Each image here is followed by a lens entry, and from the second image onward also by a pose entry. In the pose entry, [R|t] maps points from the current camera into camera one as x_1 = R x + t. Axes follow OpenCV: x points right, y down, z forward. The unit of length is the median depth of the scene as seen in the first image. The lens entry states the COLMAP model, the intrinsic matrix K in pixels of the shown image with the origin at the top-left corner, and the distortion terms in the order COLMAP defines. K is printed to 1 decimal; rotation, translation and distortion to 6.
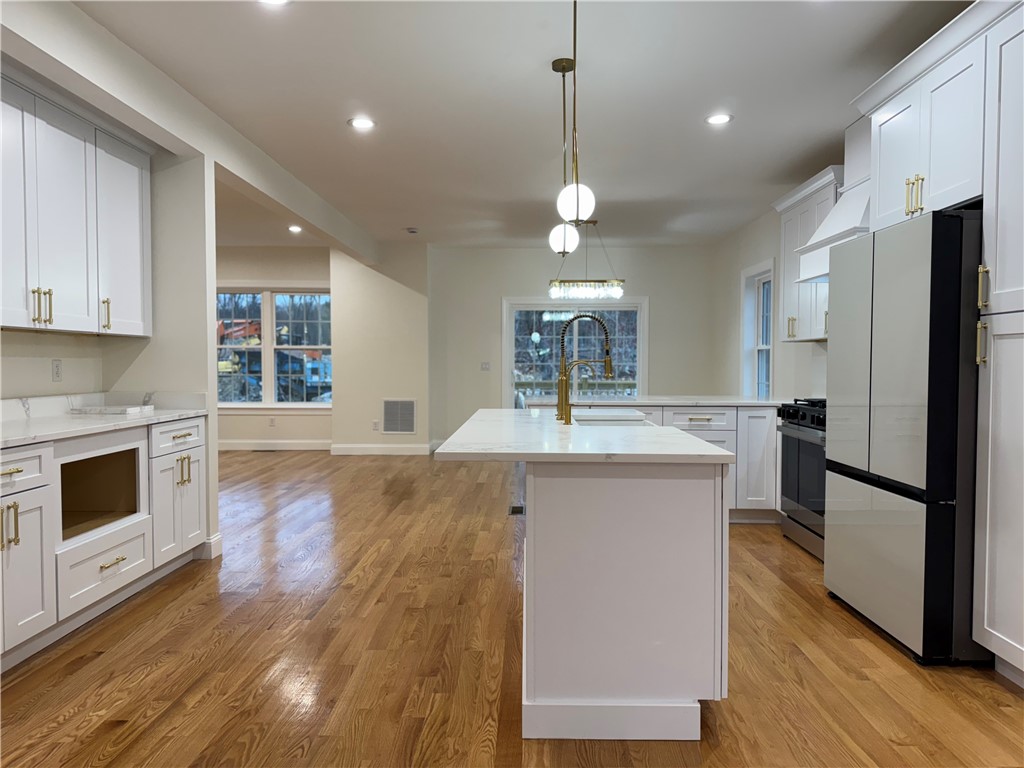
lens RADIAL K [[706.5, 0, 514.3], [0, 706.5, 386.4], [0, 0, 1]] dist [0.040713, -0.003949]
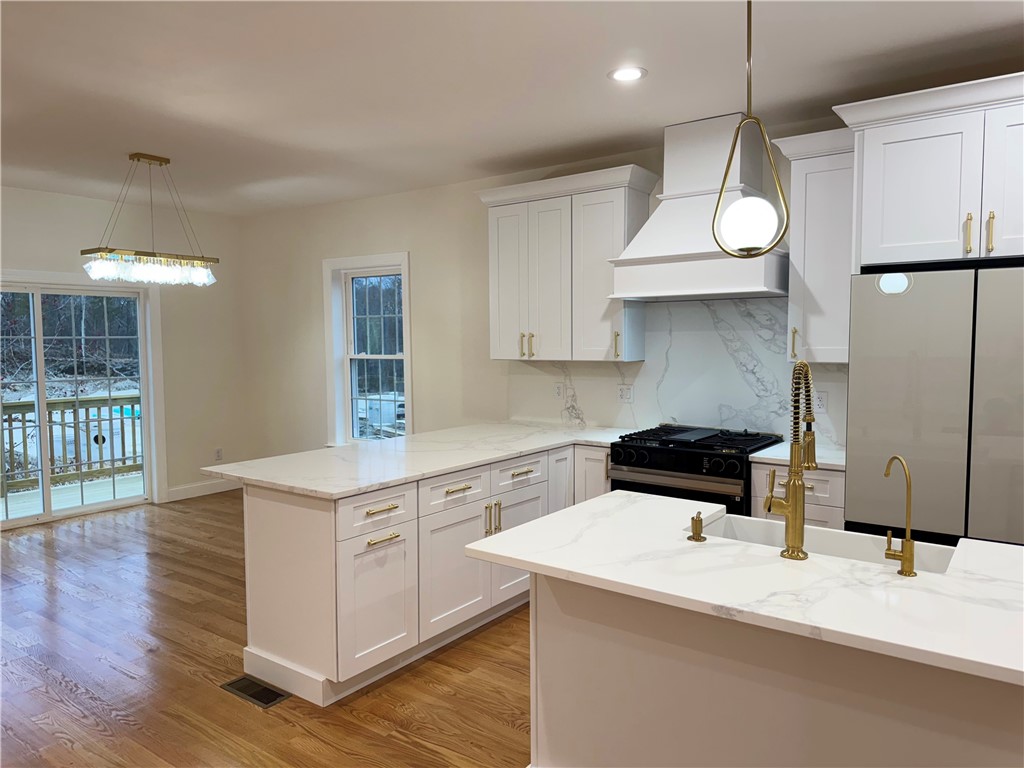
lens RADIAL K [[721.1, 0, 512.0], [0, 721.1, 384.0], [0, 0, 1]] dist [0.046775, -0.047691]
pose [[0.588694, -0.061173, 0.806038, -0.497019], [0.037181, 0.998126, 0.048596, -0.121025], [-0.807500, 0.001361, 0.589866, 0.810311]]
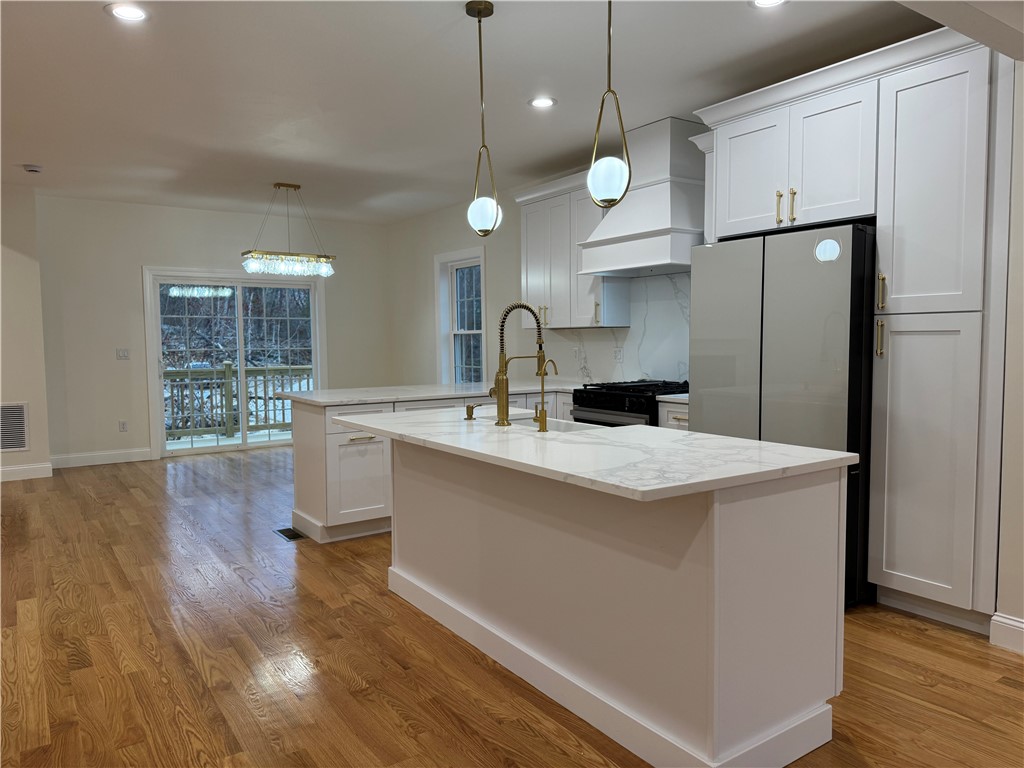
lens RADIAL K [[721.1, 0, 512.0], [0, 721.1, 384.0], [0, 0, 1]] dist [0.046775, -0.047691]
pose [[0.817900, -0.047284, 0.573414, -0.413977], [0.031029, 0.998792, 0.038101, -0.036177], [-0.574523, -0.013370, 0.818379, 0.262073]]
